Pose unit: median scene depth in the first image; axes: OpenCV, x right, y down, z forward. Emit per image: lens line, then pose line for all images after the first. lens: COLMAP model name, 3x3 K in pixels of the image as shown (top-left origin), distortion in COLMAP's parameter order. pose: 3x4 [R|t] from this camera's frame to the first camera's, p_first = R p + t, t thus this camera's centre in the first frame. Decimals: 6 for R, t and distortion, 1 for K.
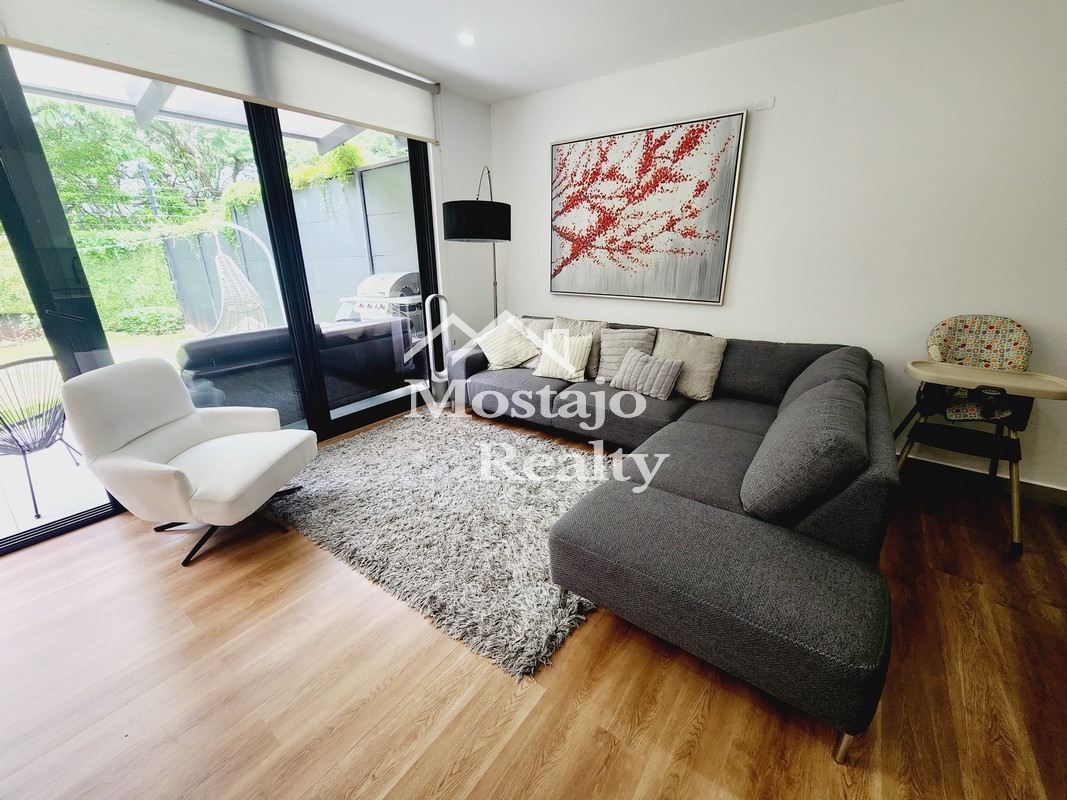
lens RADIAL K [[436.1, 0, 532.4], [0, 436.1, 399.3], [0, 0, 1]] dist [0.000947, 0.000344]
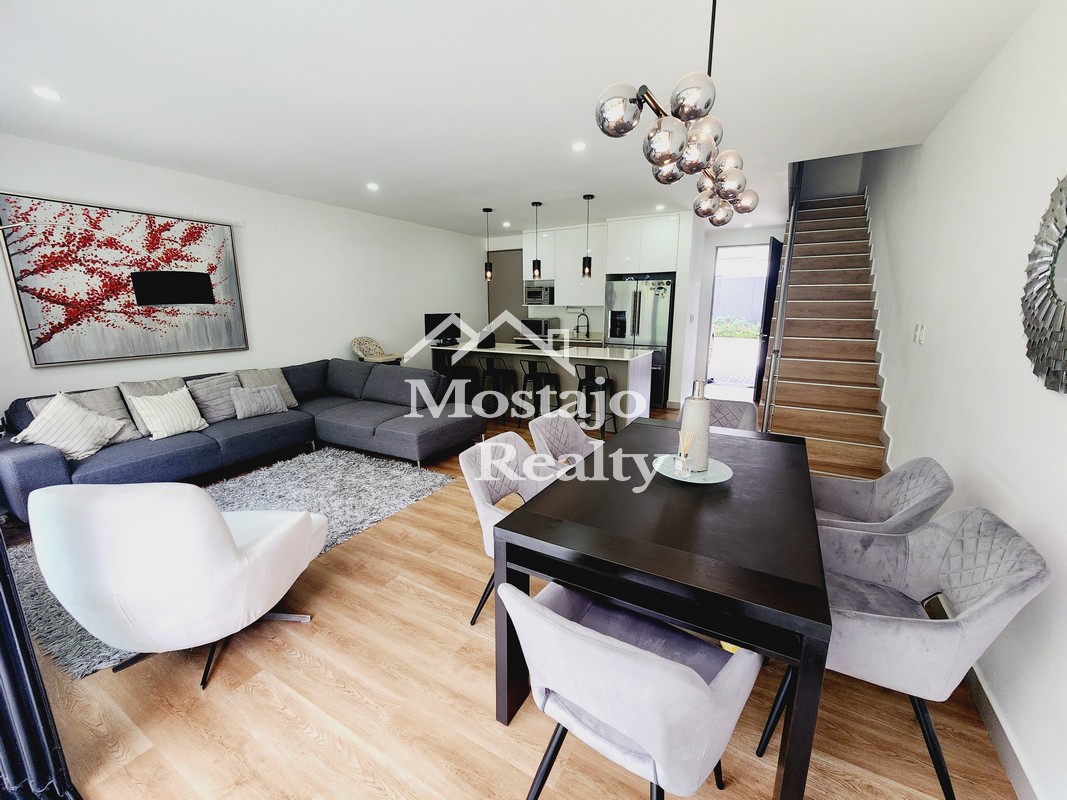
lens RADIAL K [[436.1, 0, 531.7], [0, 436.1, 397.4], [0, 0, 1]] dist [0.000947, 0.000344]
pose [[-0.112586, -0.201603, 0.972975, -1.077807], [0.327142, 0.917088, 0.227878, -0.094420], [-0.938245, 0.343956, -0.037298, 0.239318]]
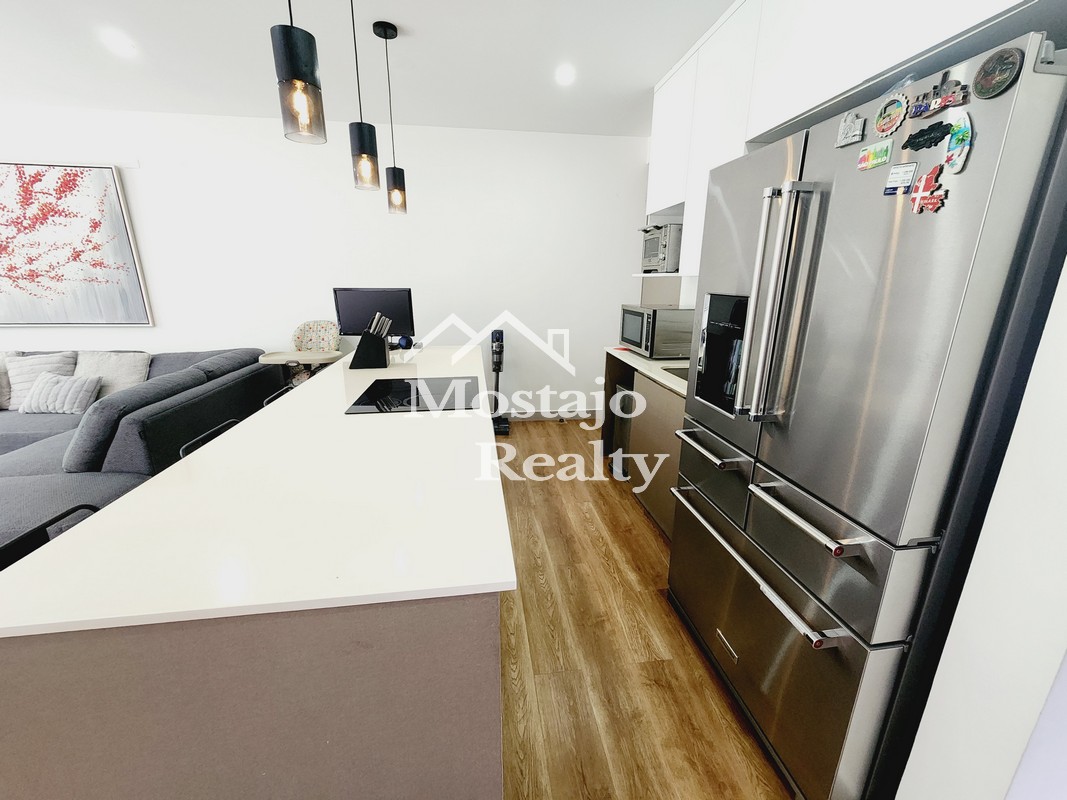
lens RADIAL K [[436.1, 0, 534.2], [0, 436.1, 398.2], [0, 0, 1]] dist [0.000947, 0.000344]
pose [[0.714416, -0.173768, 0.677802, 0.336636], [0.218780, 0.975579, 0.019511, 0.169734], [-0.664639, 0.134351, 0.734986, -0.497798]]
